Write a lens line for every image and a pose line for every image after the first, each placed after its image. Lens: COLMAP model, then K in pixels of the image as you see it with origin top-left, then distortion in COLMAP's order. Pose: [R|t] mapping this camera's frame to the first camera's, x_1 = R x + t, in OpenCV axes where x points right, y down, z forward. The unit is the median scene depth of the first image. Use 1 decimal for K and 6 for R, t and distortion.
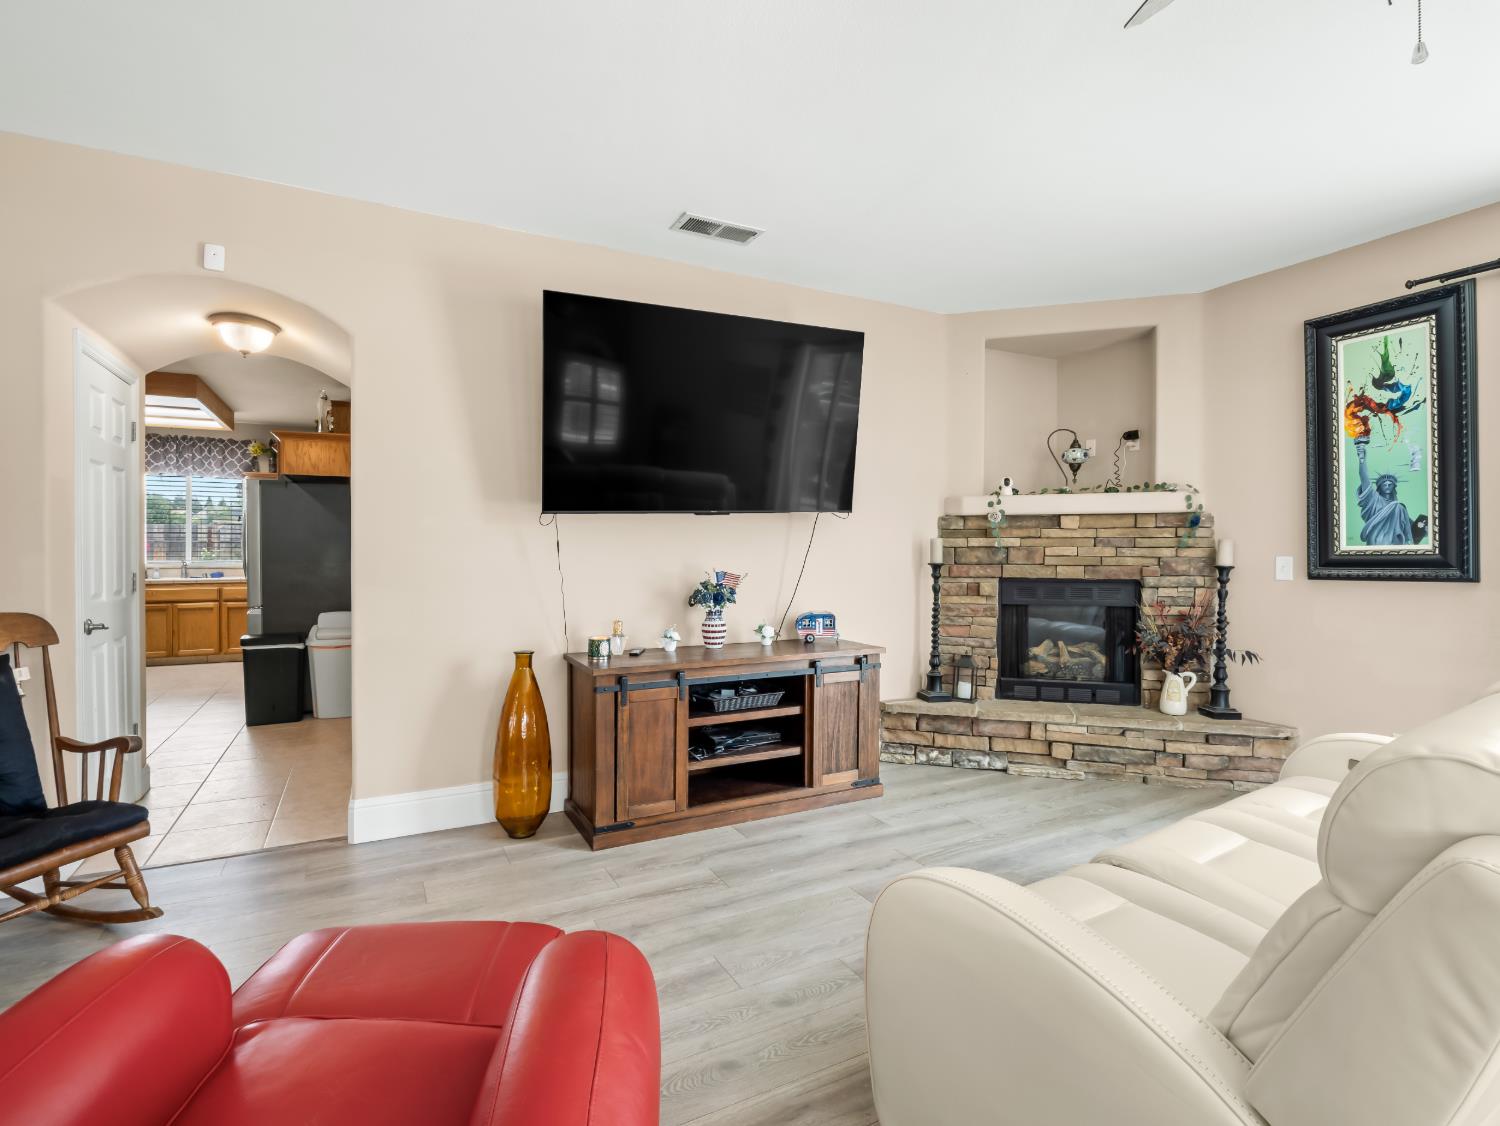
lens RADIAL K [[718.6, 0, 744.0], [0, 718.6, 554.8], [0, 0, 1]] dist [-0.019895, -0.000240]
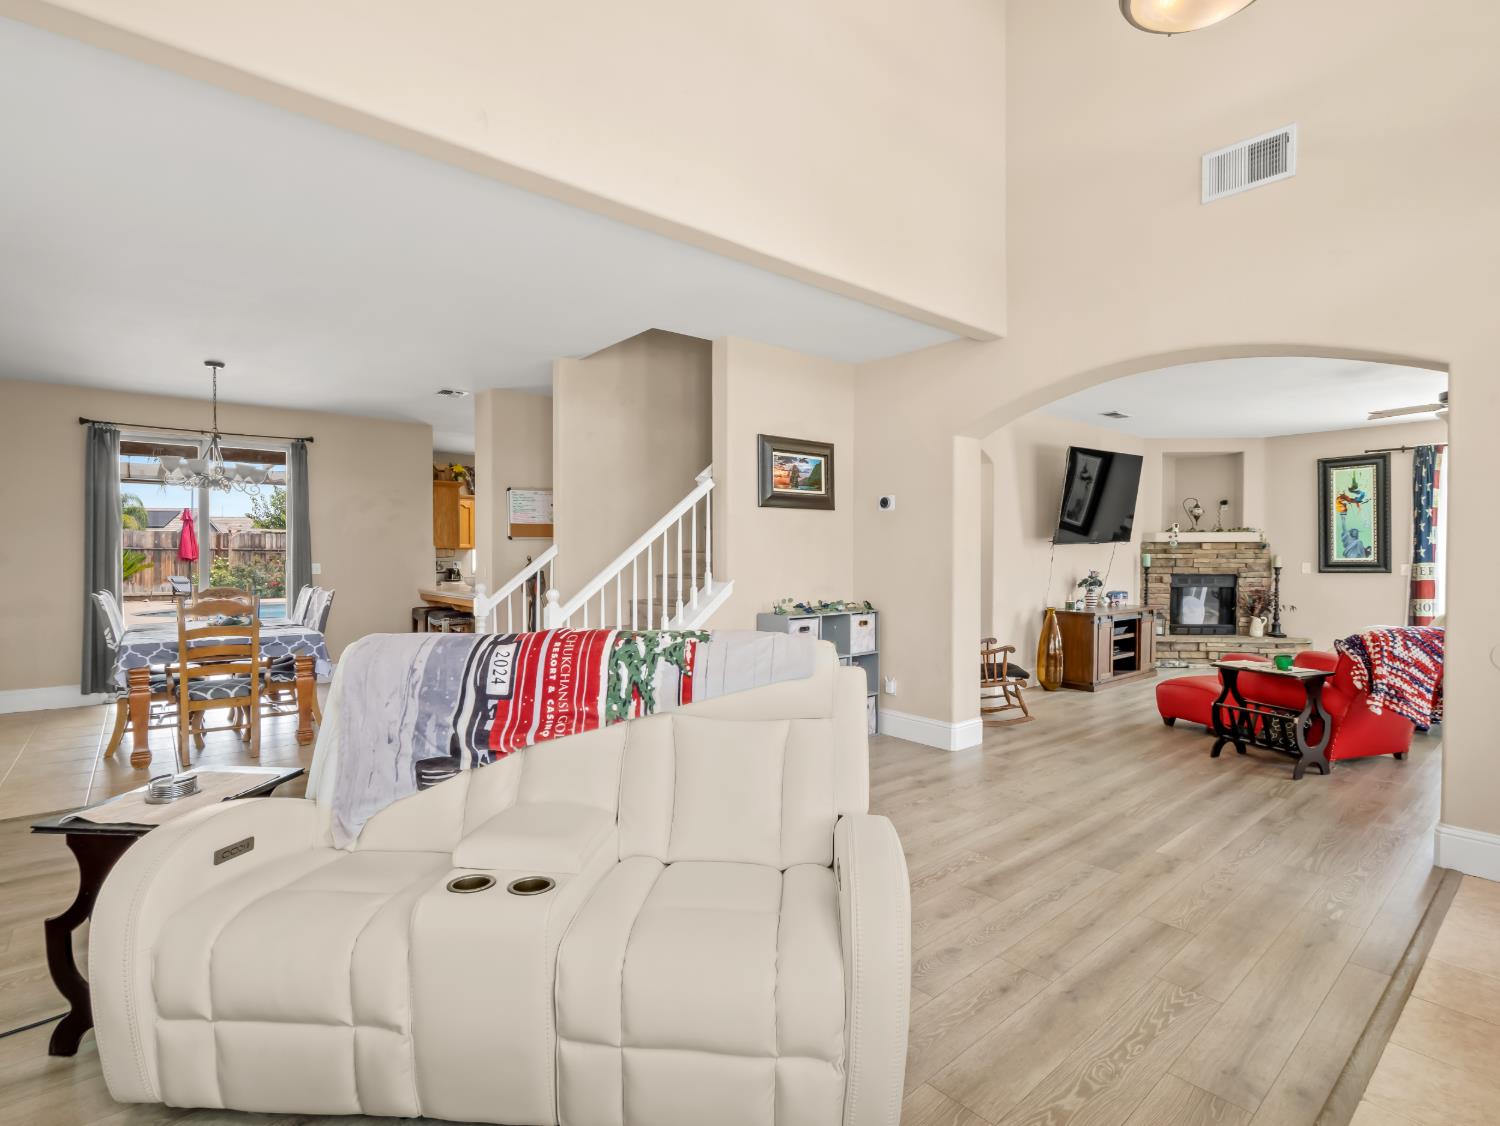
lens RADIAL K [[738.6, 0, 750.0], [0, 738.6, 563.0], [0, 0, 1]] dist [-0.004313, -0.000943]
pose [[0.971771, -0.003978, 0.235891, -1.355268], [0.002613, 0.999978, 0.006100, -0.014407], [-0.235910, -0.005312, 0.971760, -0.764641]]
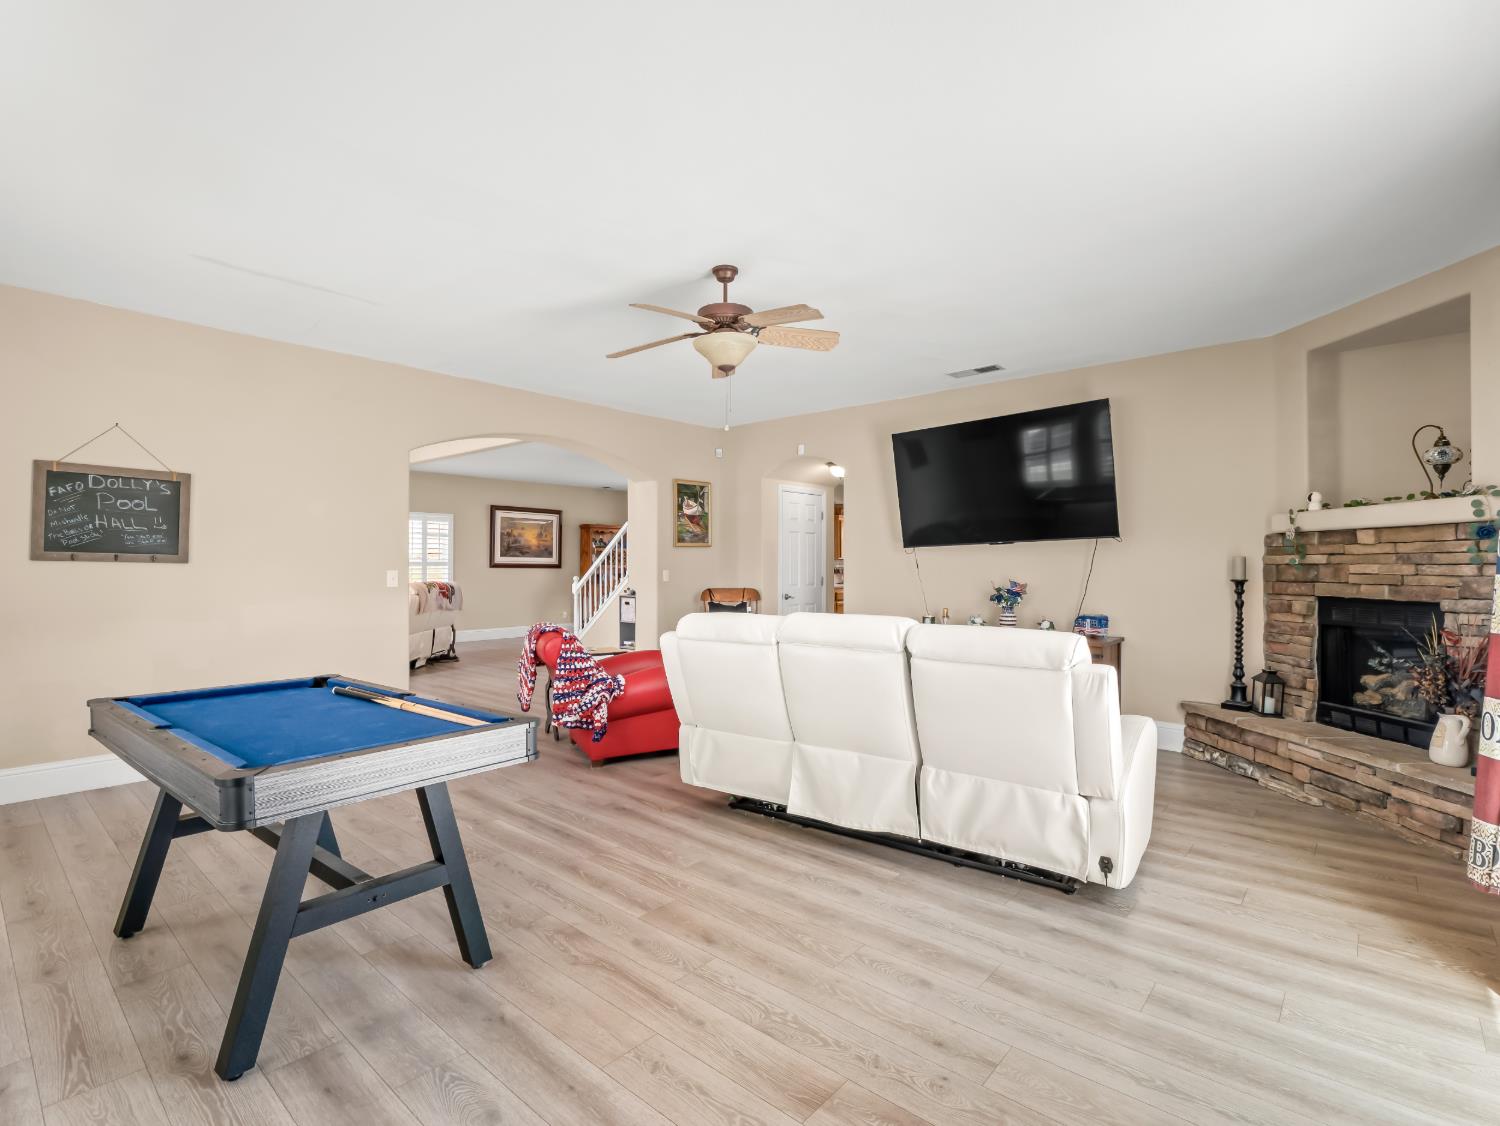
lens RADIAL K [[738.6, 0, 750.0], [0, 738.6, 563.0], [0, 0, 1]] dist [-0.004313, -0.000943]
pose [[0.363516, -0.005100, -0.931574, 1.081615], [-0.006516, 0.999947, -0.008017, 0.000237], [0.931565, 0.008985, 0.363463, -0.071773]]
